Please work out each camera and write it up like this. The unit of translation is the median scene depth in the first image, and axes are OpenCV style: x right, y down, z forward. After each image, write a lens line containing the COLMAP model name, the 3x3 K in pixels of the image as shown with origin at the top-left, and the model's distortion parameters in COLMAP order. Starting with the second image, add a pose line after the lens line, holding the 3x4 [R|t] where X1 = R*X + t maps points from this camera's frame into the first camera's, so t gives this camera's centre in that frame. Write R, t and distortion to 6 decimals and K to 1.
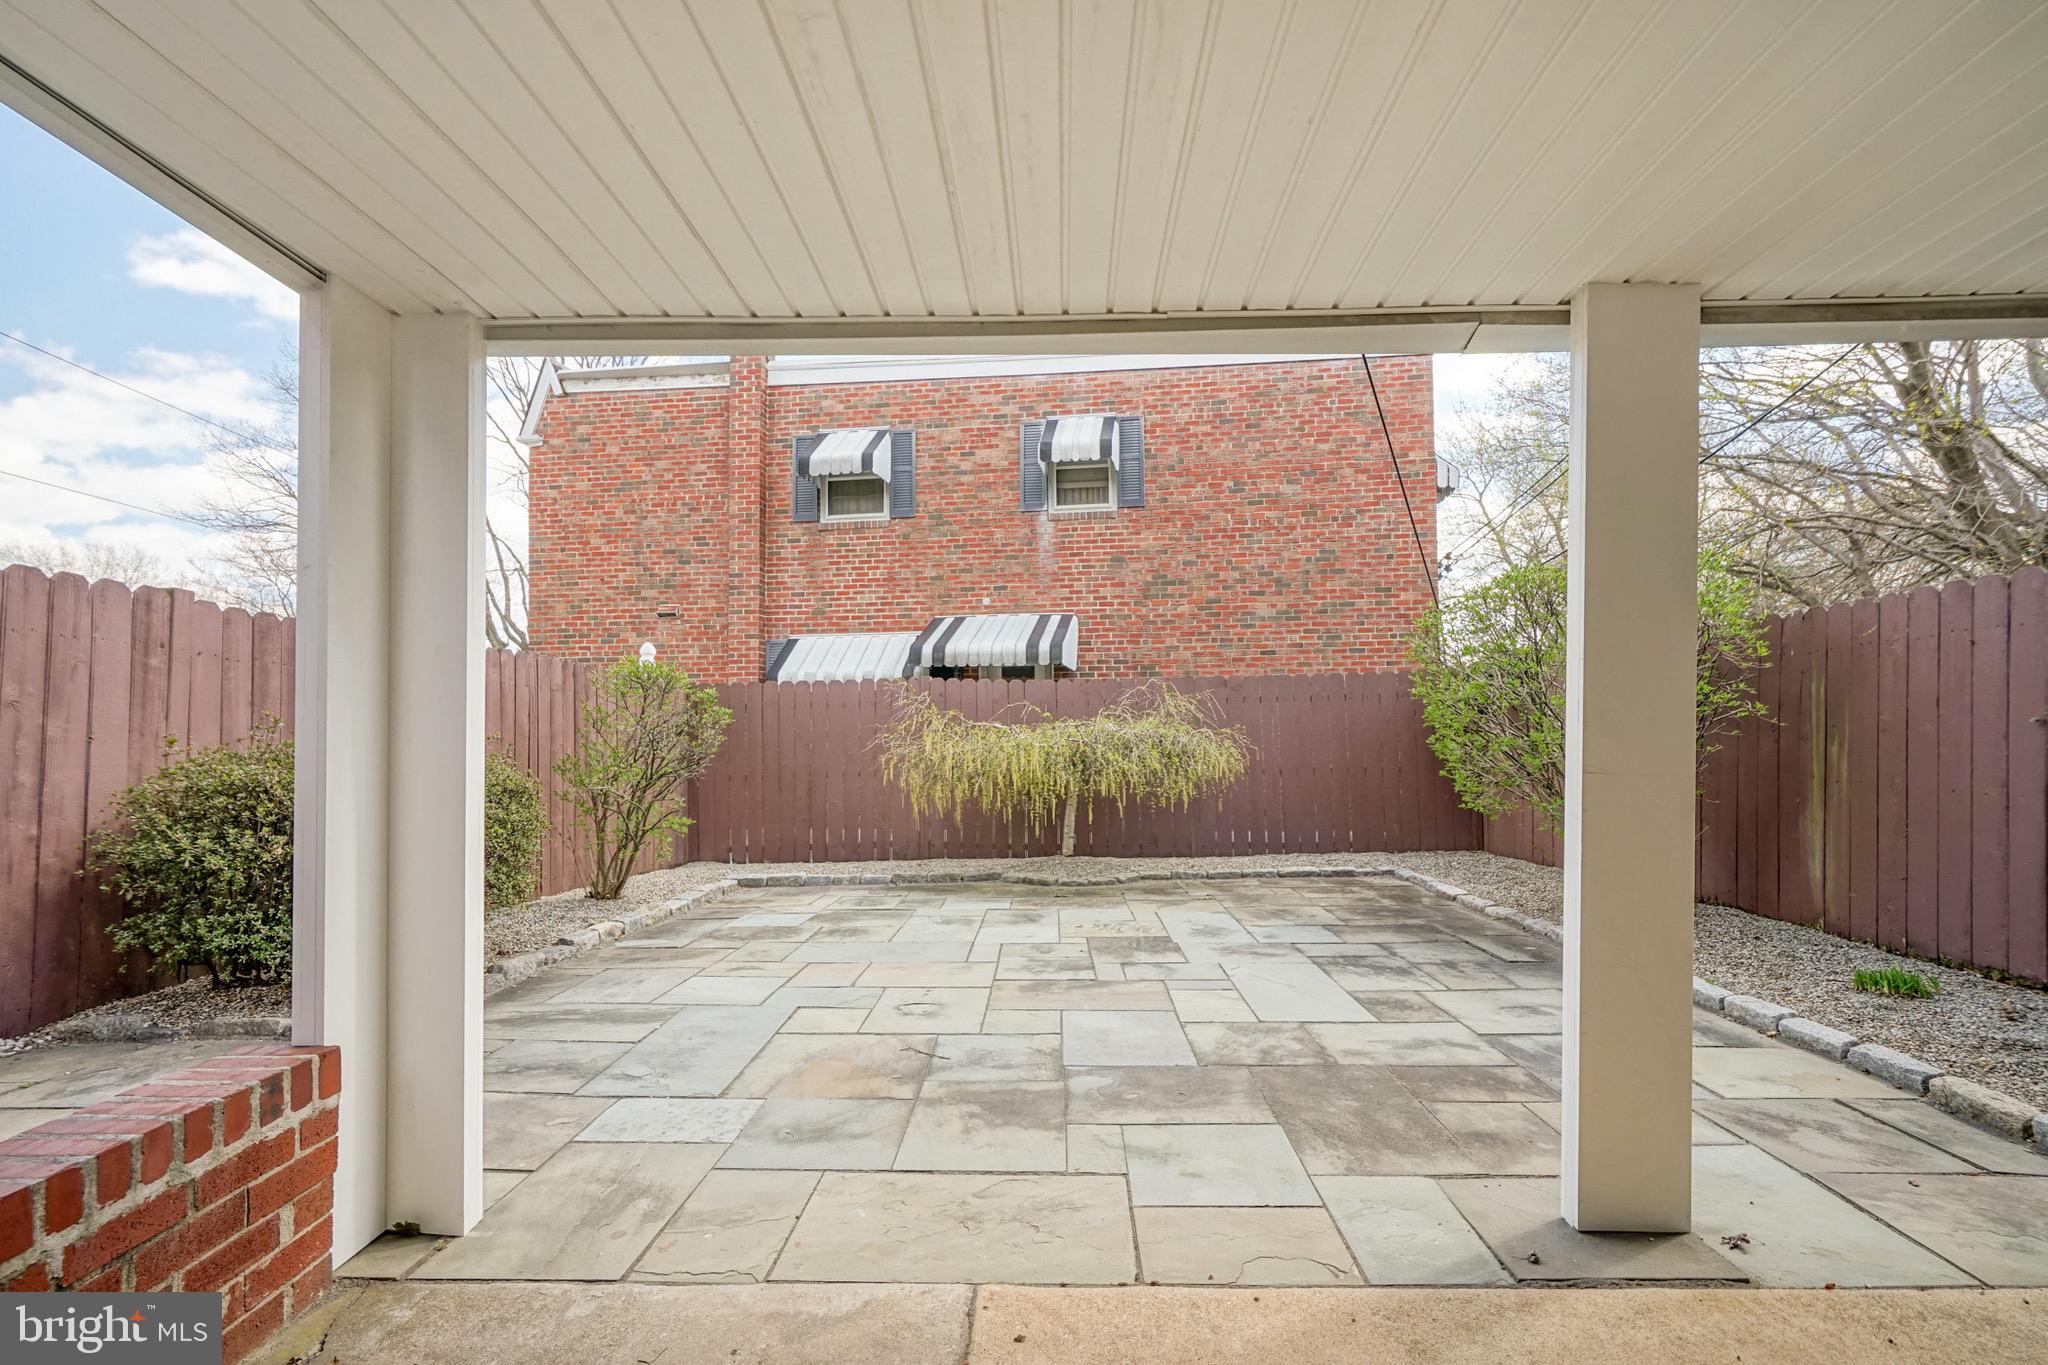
lens RADIAL K [[960.0, 0, 1031.2], [0, 960.0, 674.9], [0, 0, 1]] dist [-0.009028, 0.005098]
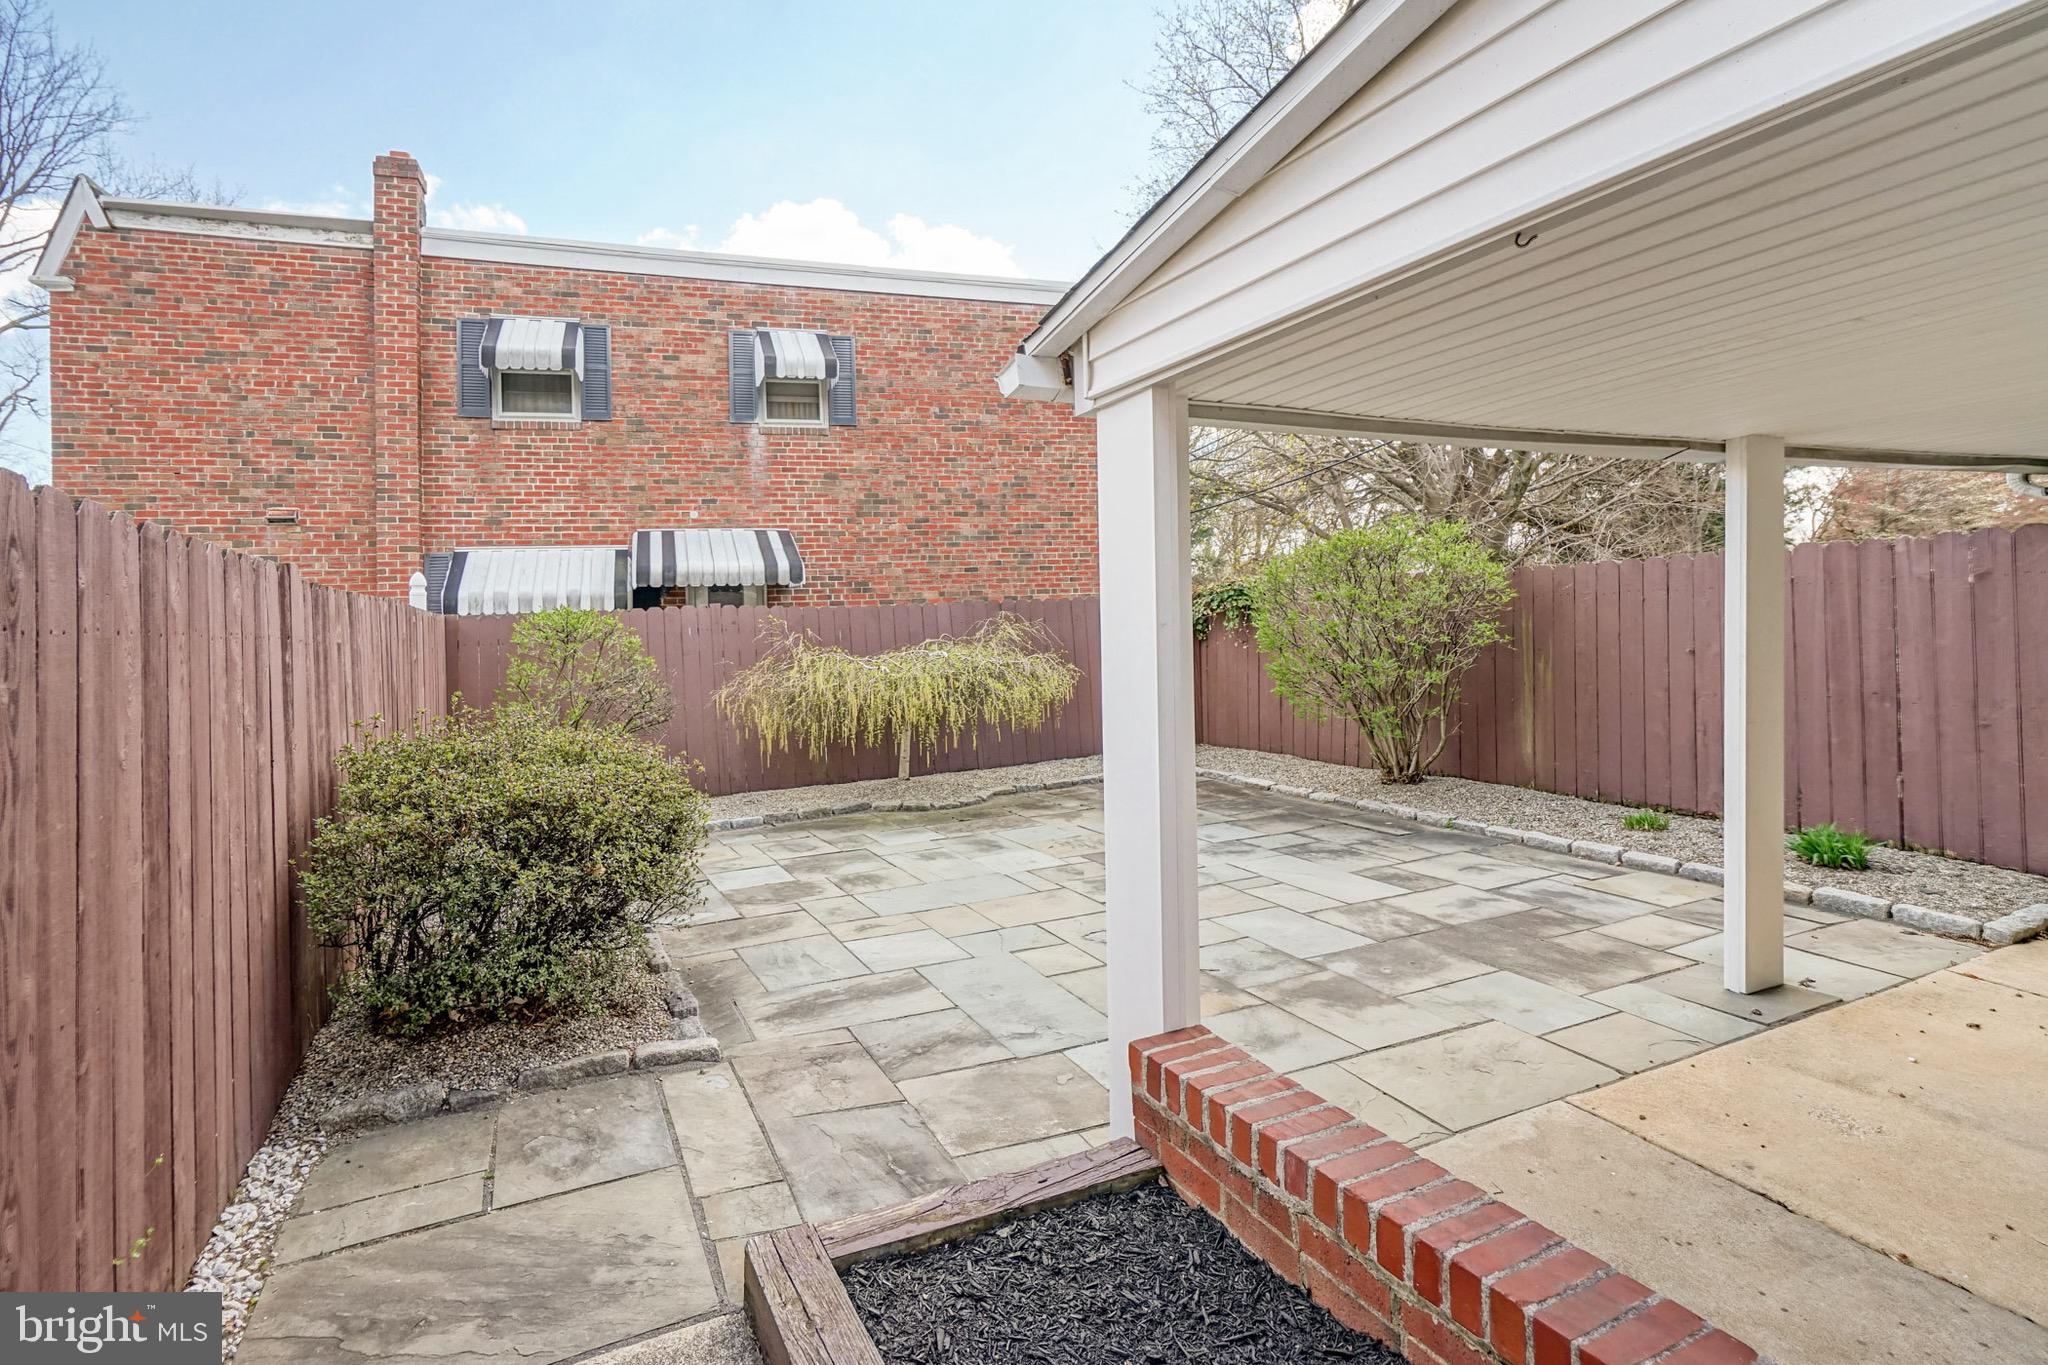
lens RADIAL K [[982.2, 0, 972.8], [0, 982.2, 563.5], [0, 0, 1]] dist [-0.003817, 0.000897]
pose [[0.907108, 0.002429, 0.420891, -0.209756], [-0.001345, 0.999995, -0.002872, -0.026227], [-0.420896, 0.002039, 0.907106, -0.000028]]
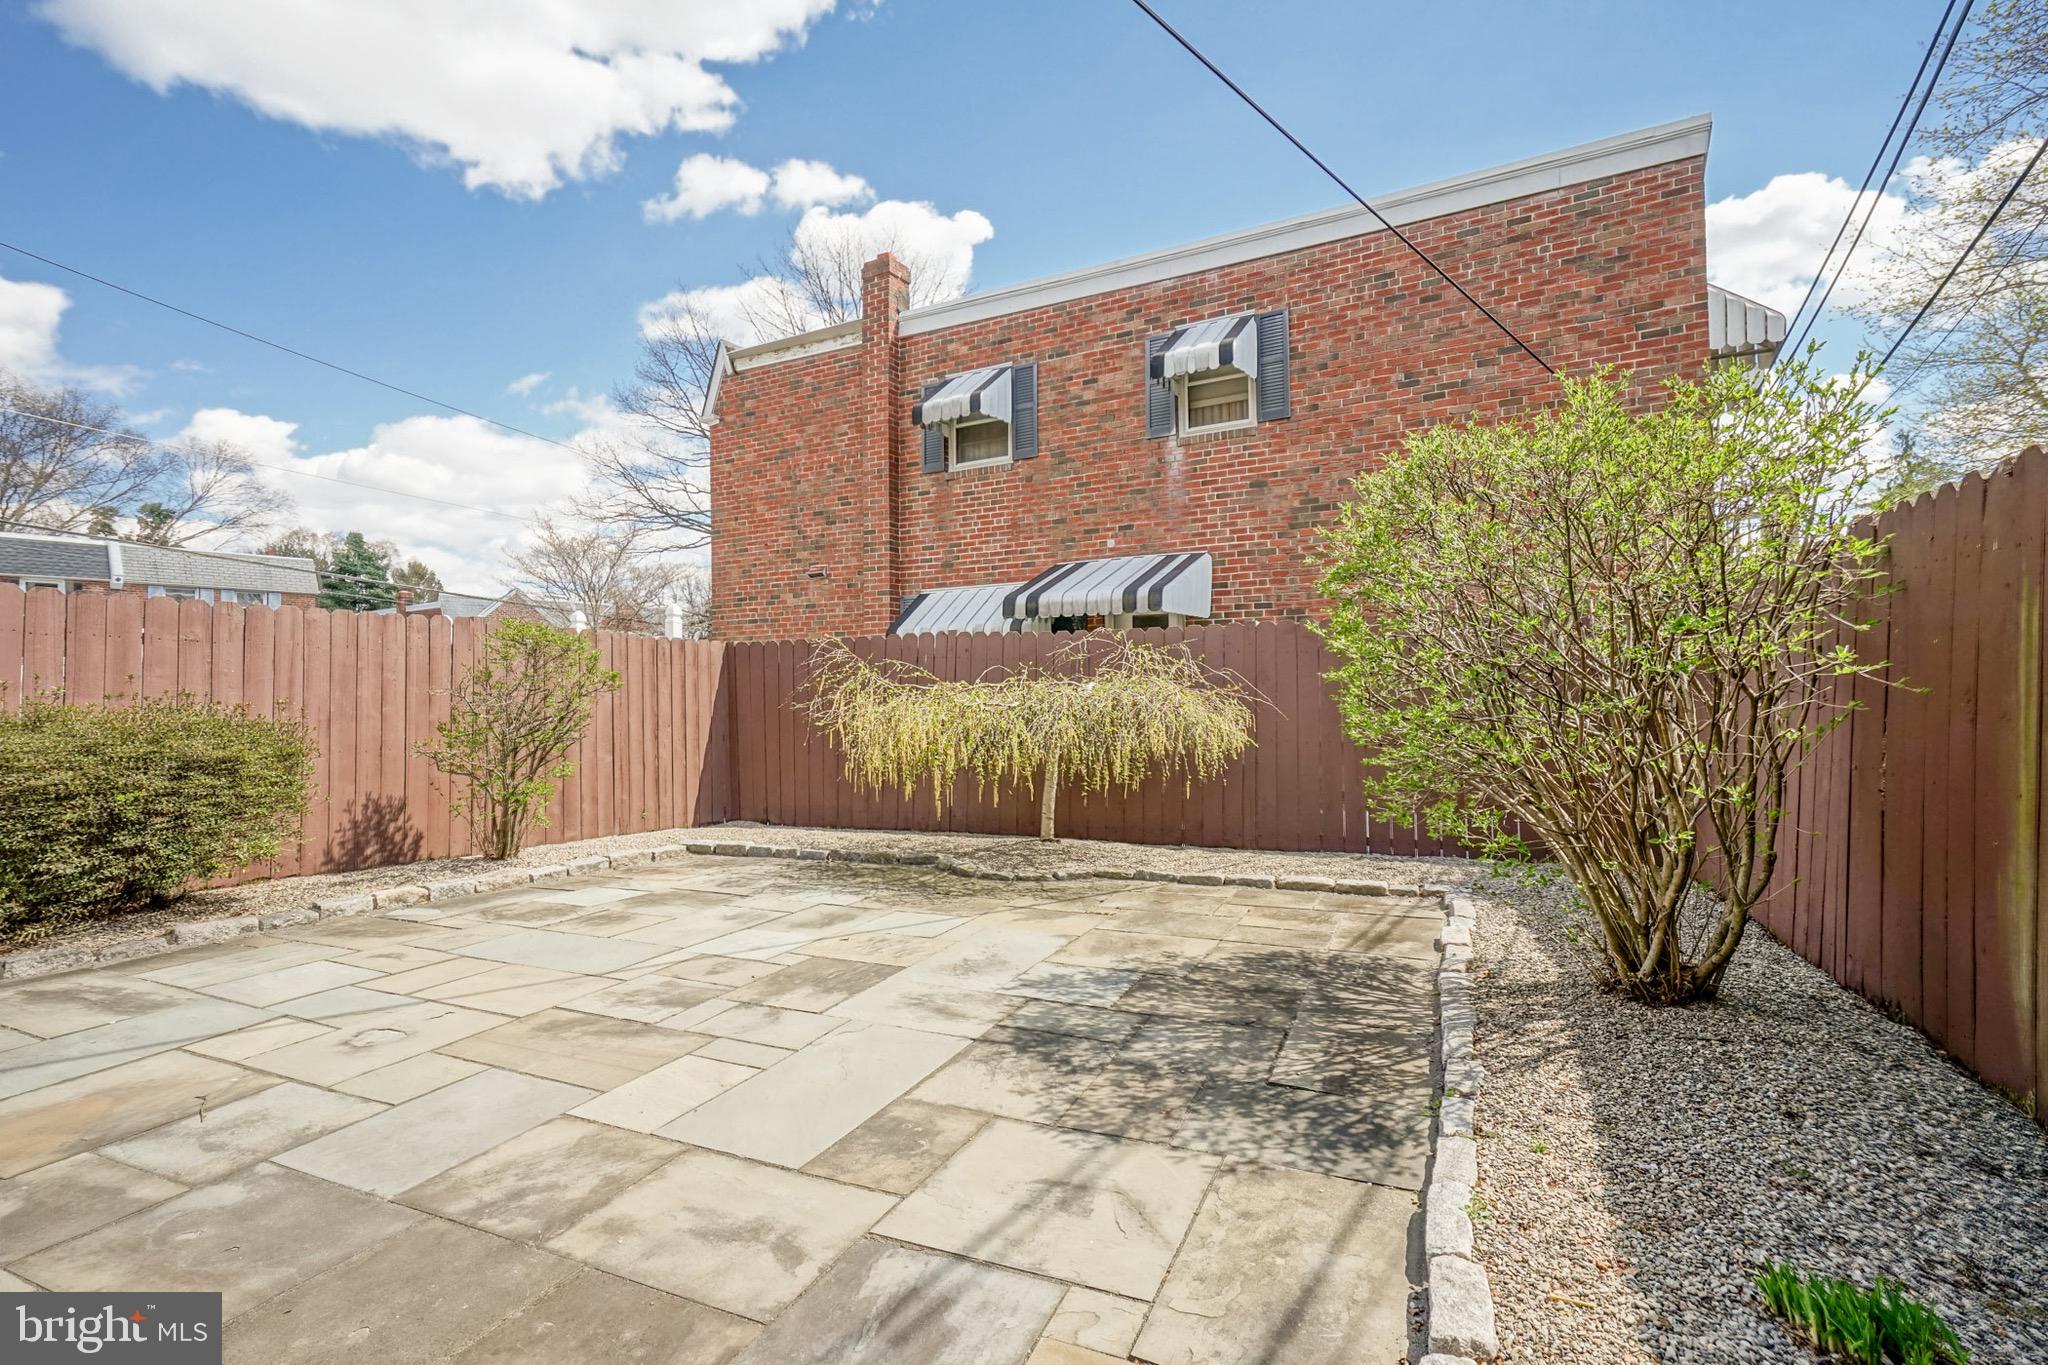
lens RADIAL K [[961.4, 0, 972.2], [0, 961.4, 642.7], [0, 0, 1]] dist [-0.002069, 0.000114]
pose [[0.917968, -0.019292, -0.396184, 0.191617], [0.025579, 0.999617, 0.010590, 0.003352], [0.395828, -0.019856, 0.918110, 0.124954]]
